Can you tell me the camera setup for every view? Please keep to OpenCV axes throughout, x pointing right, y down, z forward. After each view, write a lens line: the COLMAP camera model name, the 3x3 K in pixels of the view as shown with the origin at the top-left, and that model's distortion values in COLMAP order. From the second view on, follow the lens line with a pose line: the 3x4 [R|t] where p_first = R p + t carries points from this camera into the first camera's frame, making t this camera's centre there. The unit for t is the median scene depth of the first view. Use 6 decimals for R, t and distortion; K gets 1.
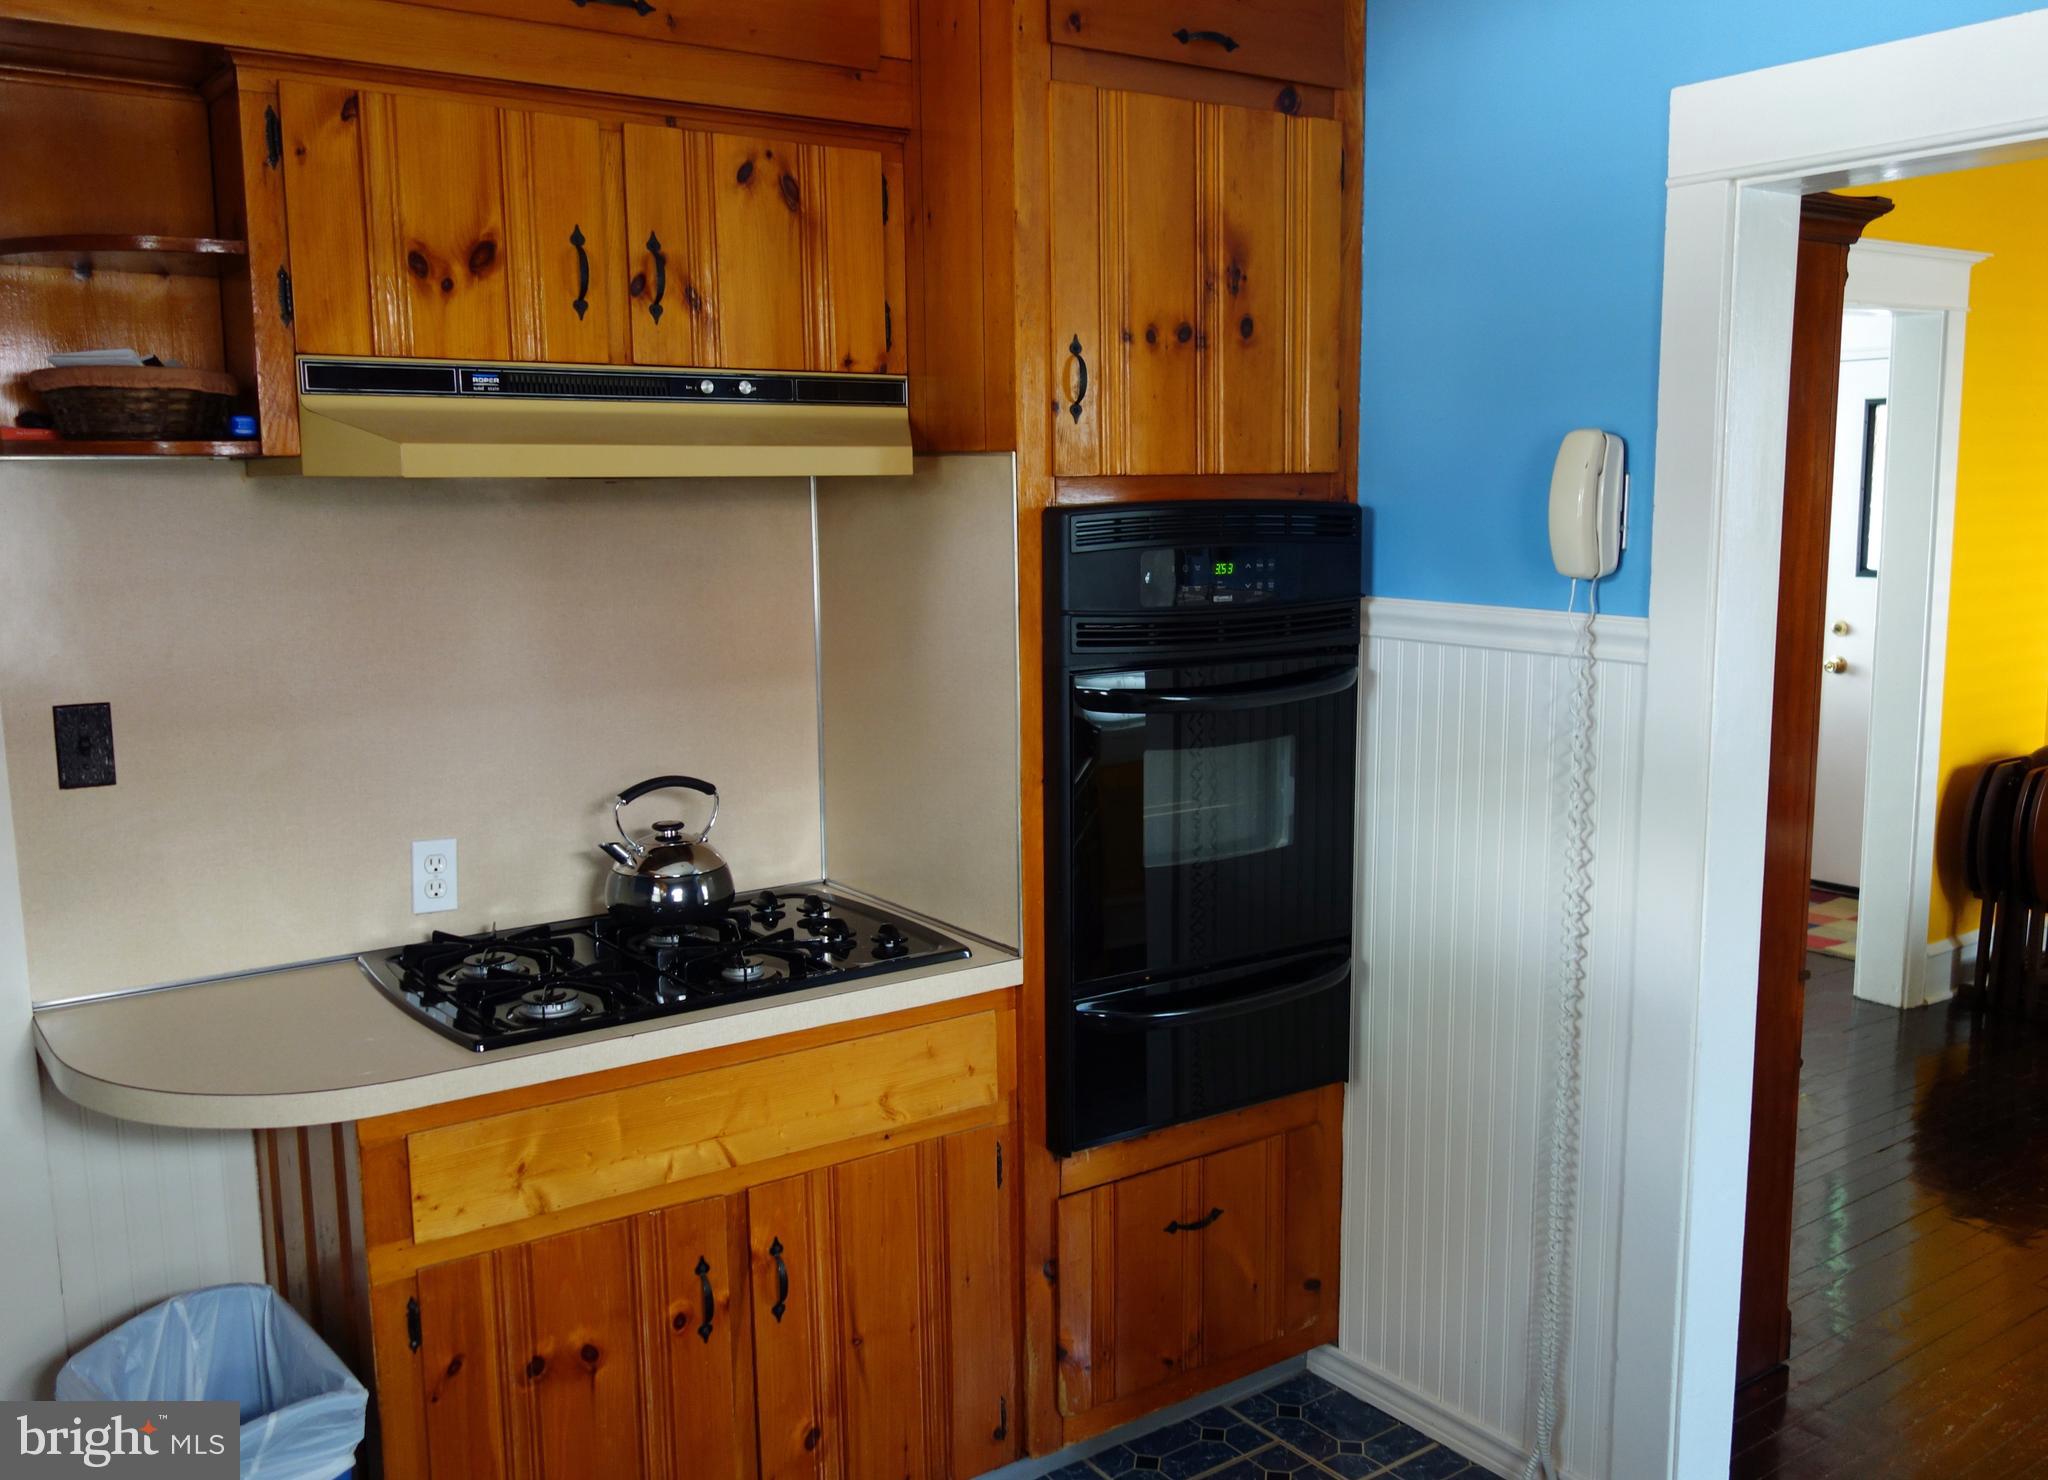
lens RADIAL K [[1755.7, 0, 1024.0], [0, 1755.7, 740.0], [0, 0, 1]] dist [-0.007819, -0.011185]
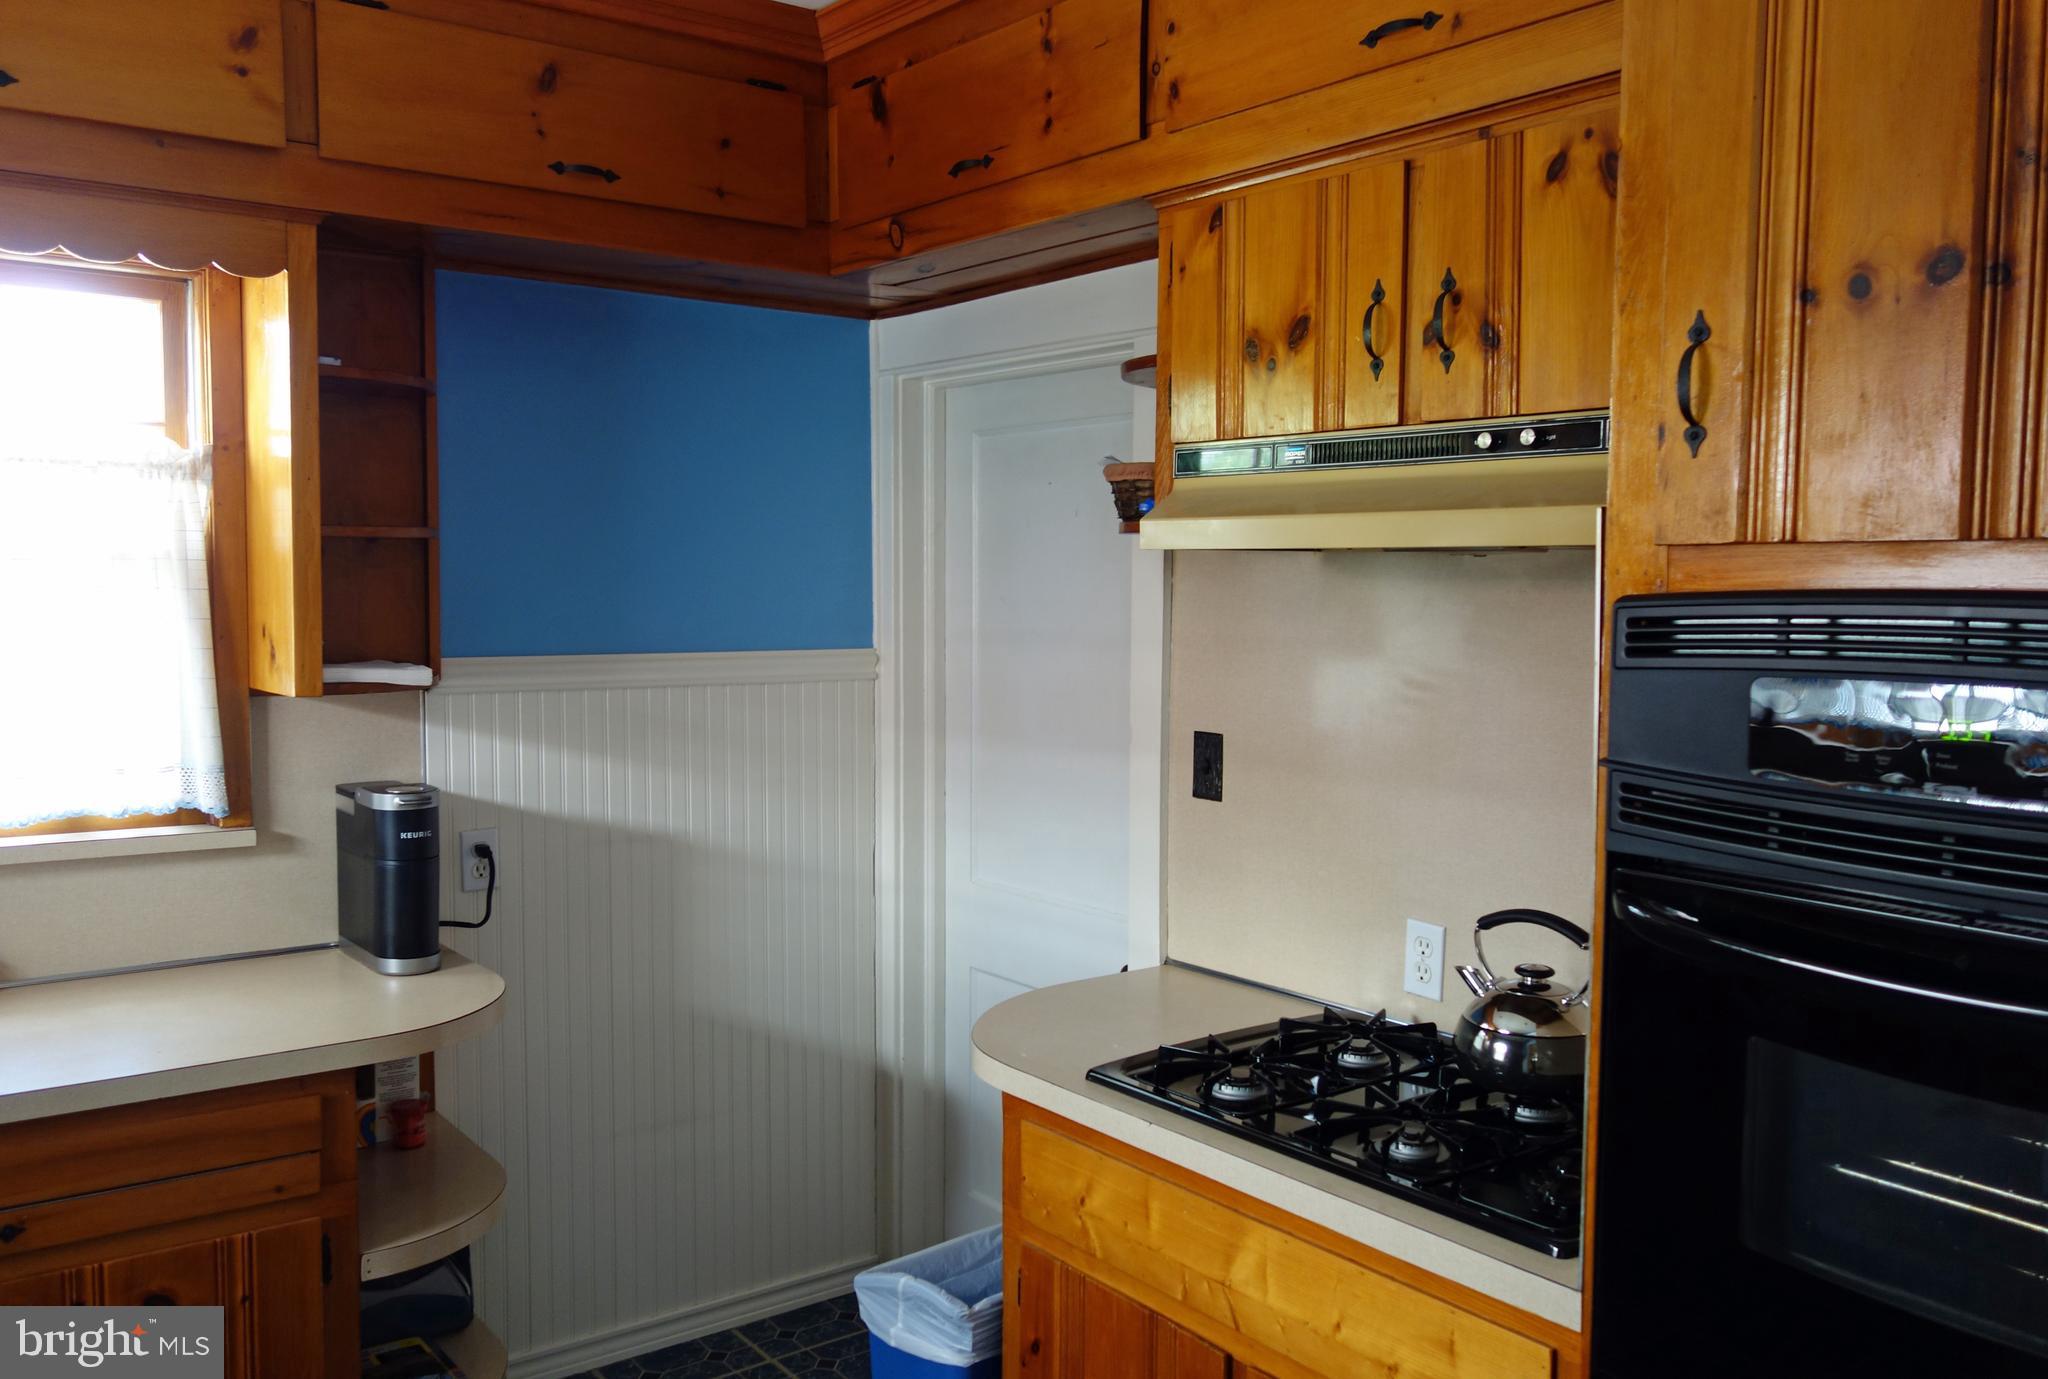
lens RADIAL K [[1645.4, 0, 1024.0], [0, 1645.4, 689.5], [0, 0, 1]] dist [-0.007964, -0.007563]
pose [[0.047527, 0.078157, -0.995808, 0.598189], [-0.150446, 0.986121, 0.070216, -0.109452], [0.987475, 0.146479, 0.058626, 0.770730]]
